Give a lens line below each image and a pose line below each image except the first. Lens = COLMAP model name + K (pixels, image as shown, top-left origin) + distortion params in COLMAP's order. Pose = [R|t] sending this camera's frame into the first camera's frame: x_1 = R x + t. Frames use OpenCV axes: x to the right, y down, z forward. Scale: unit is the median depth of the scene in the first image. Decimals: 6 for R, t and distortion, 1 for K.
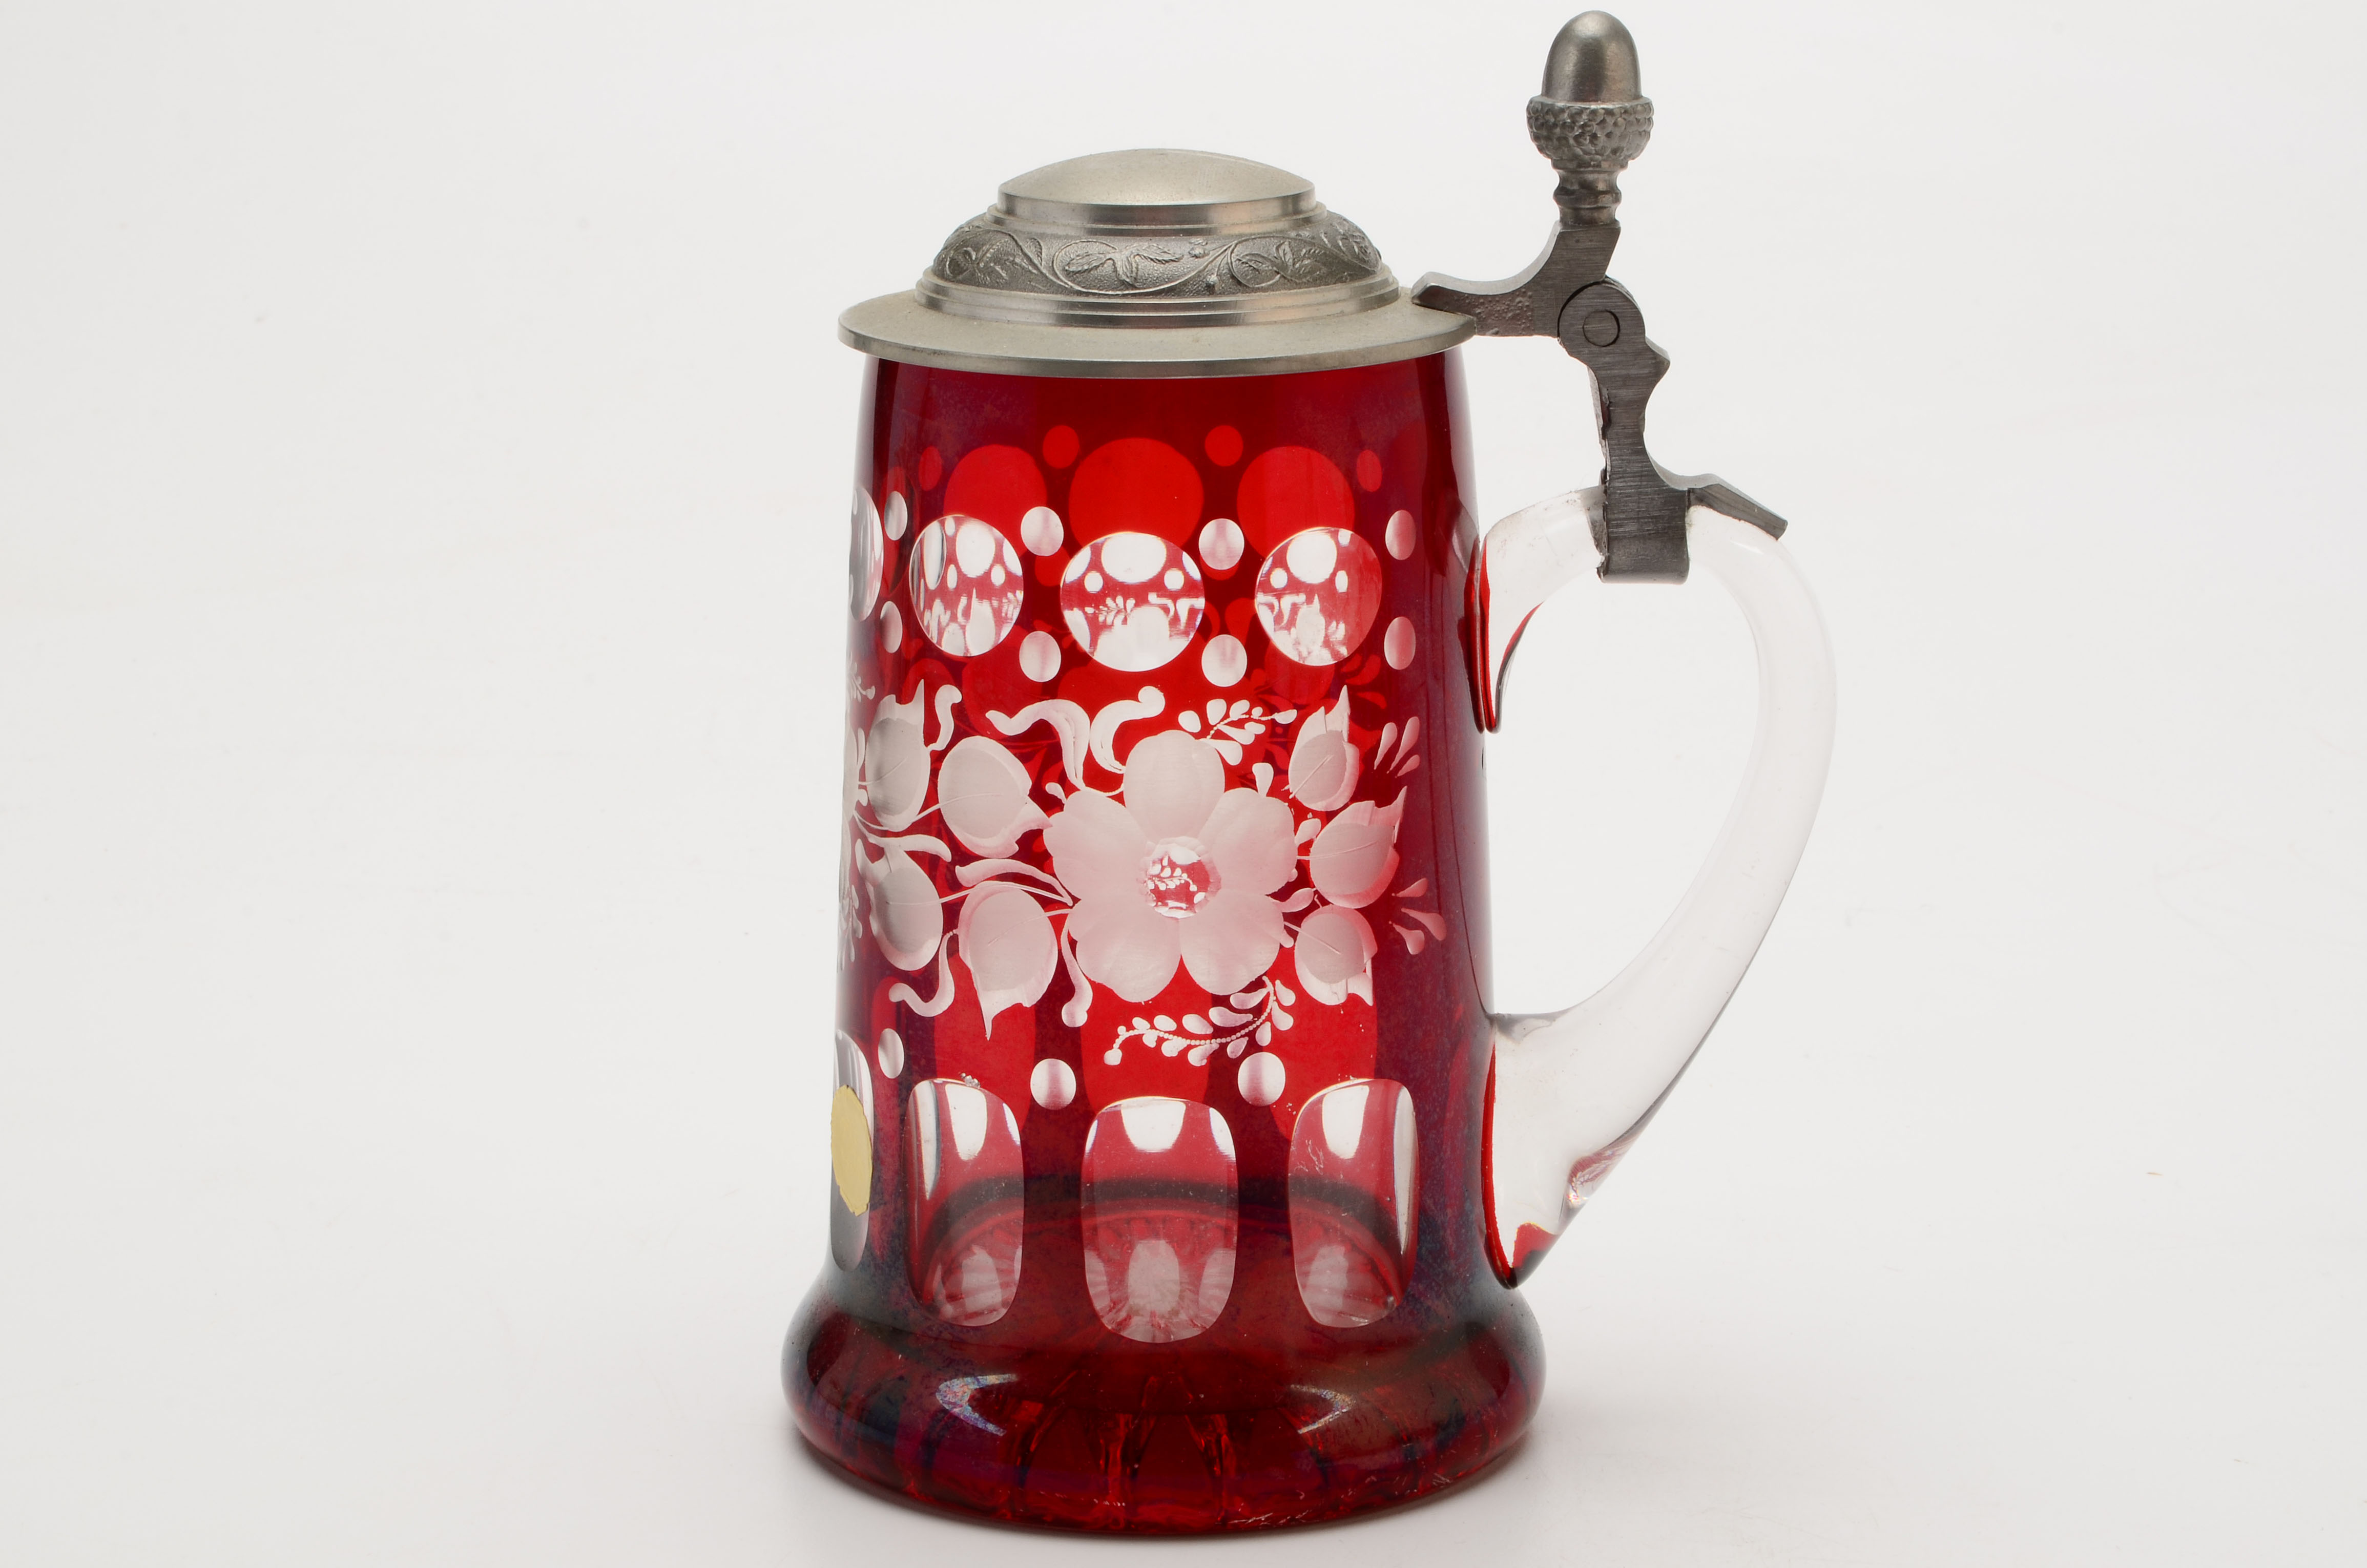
lens RADIAL K [[5428.4, 0, 1182.1], [0, 5428.4, 780.3], [0, 0, 1]] dist [0.068508, 0.000000]
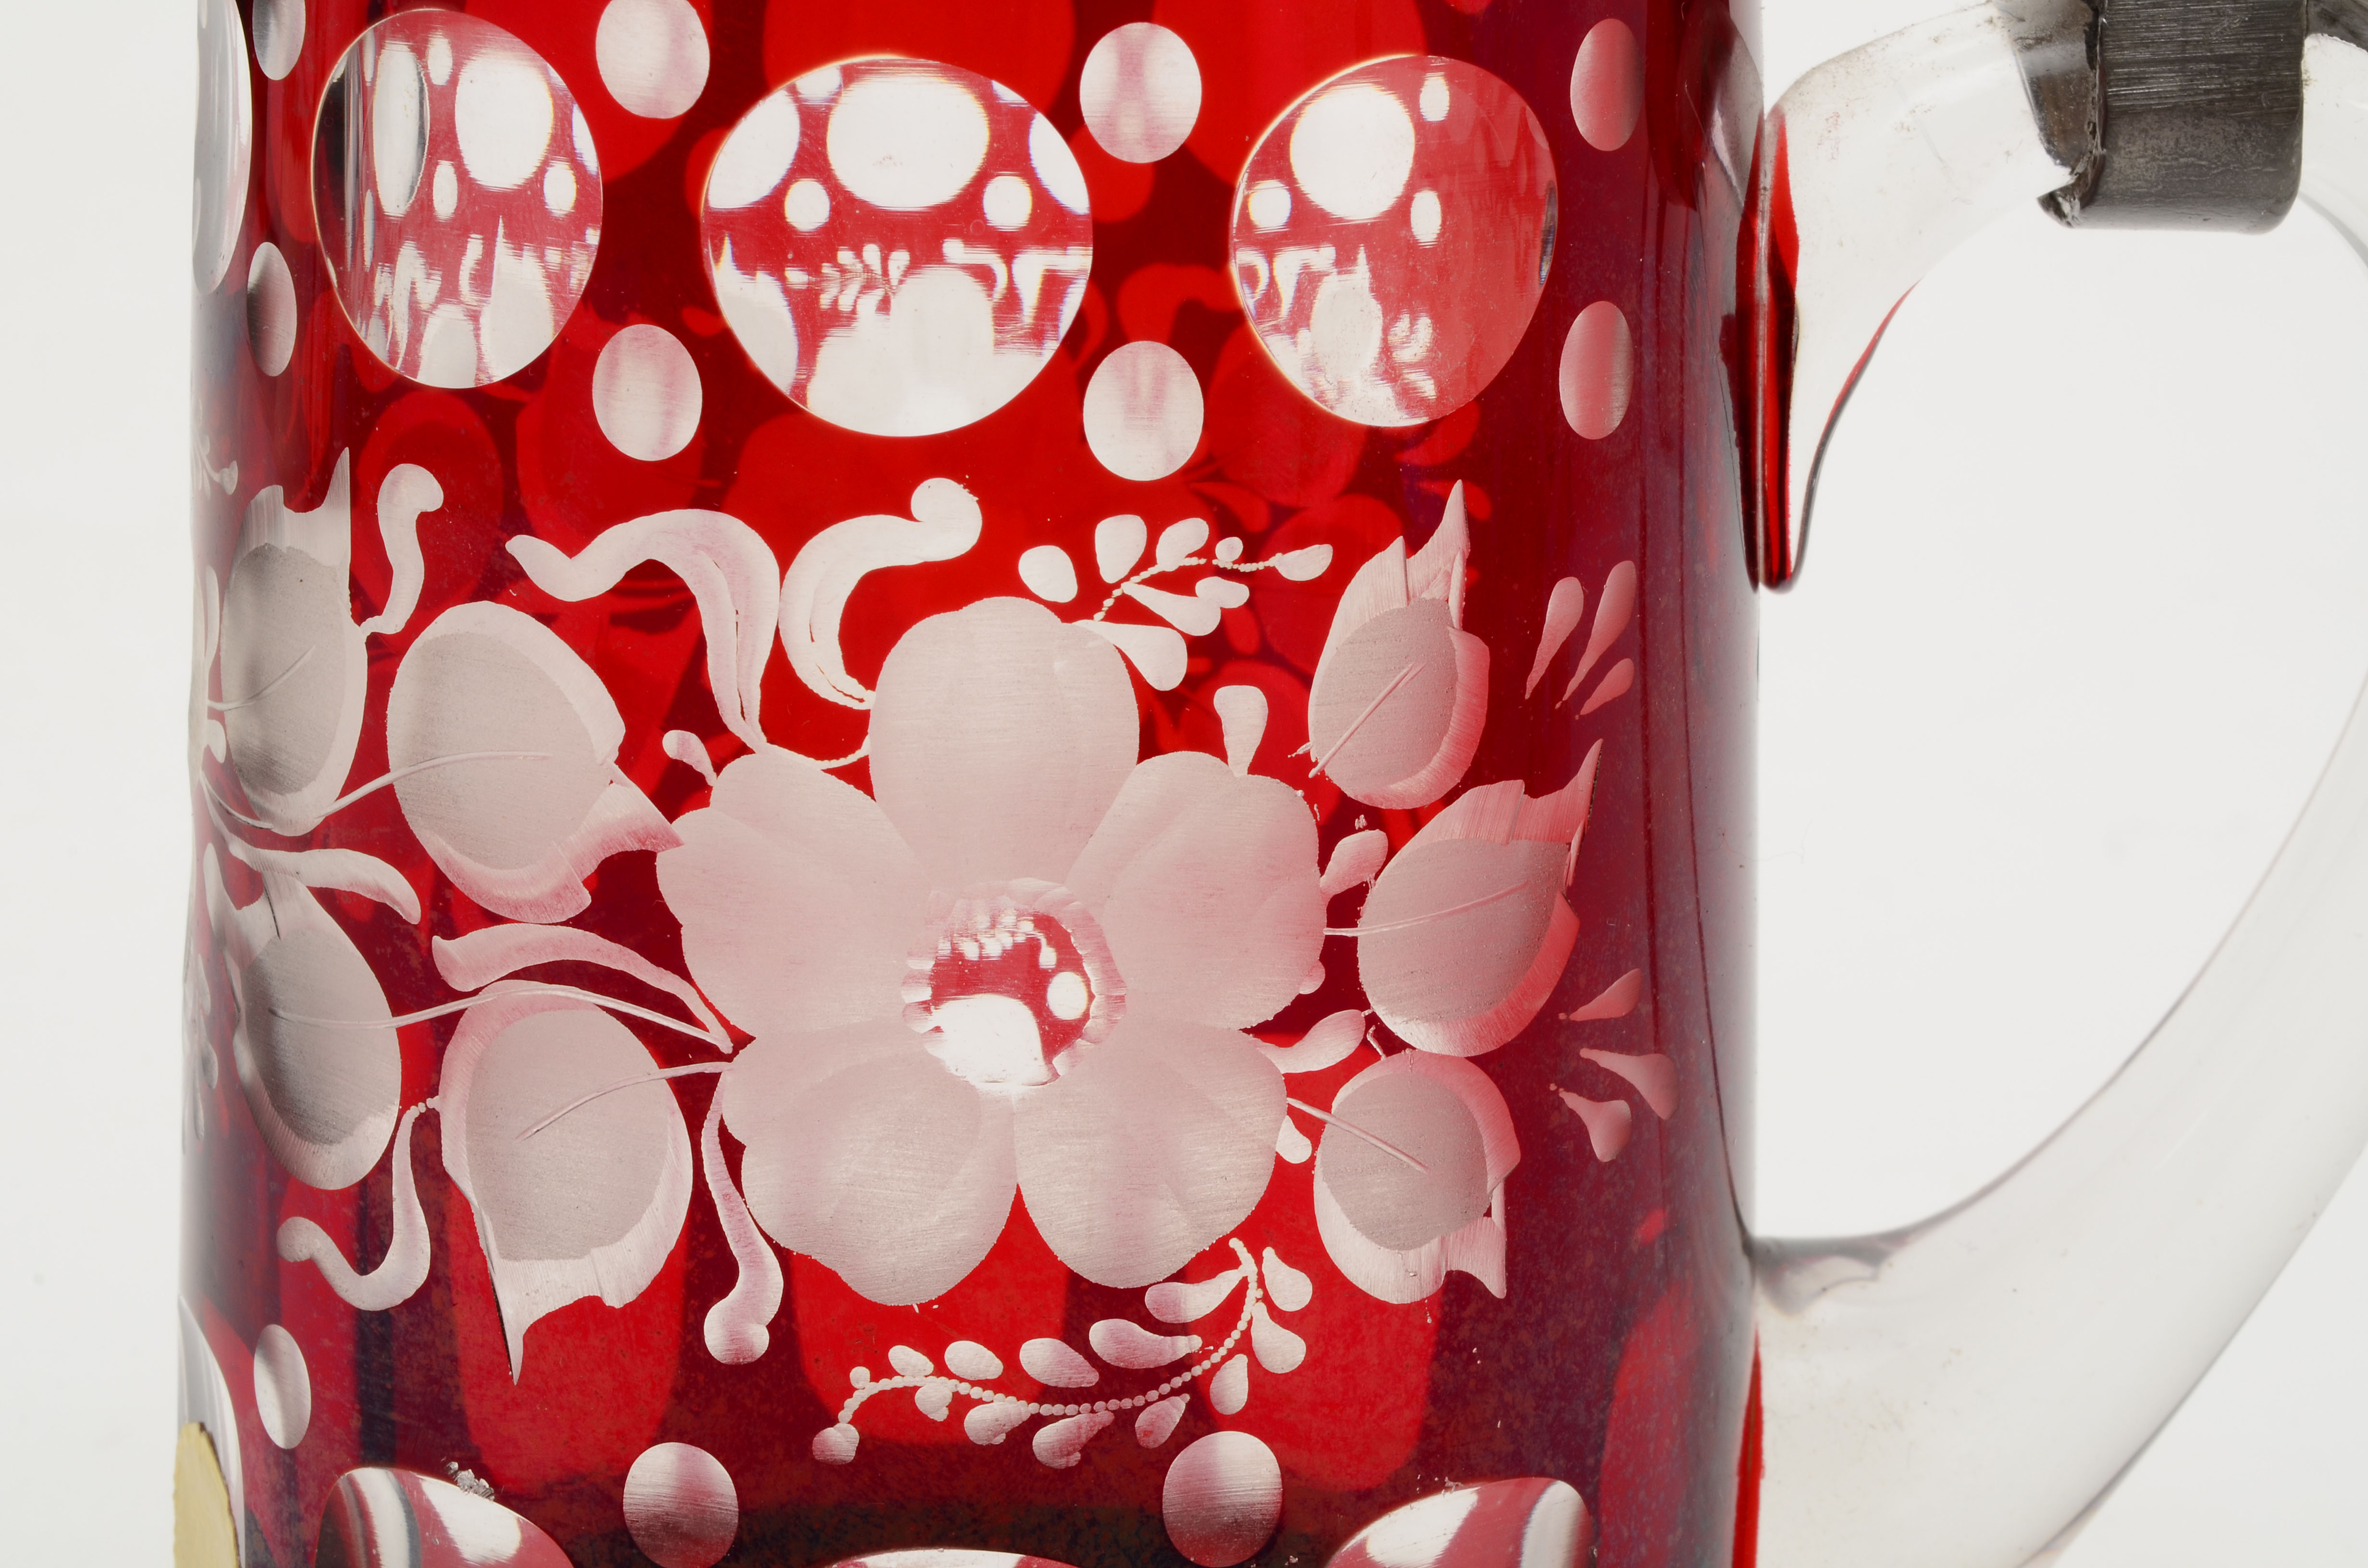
lens RADIAL K [[5430.4, 0, 1184.3], [0, 5430.4, 796.4], [0, 0, 1]] dist [0.068508, 0.000000]
pose [[0.999324, 0.011219, 0.035009, -0.002128], [-0.013062, 0.998516, 0.052878, -0.015177], [-0.034364, -0.053300, 0.997987, 0.614626]]
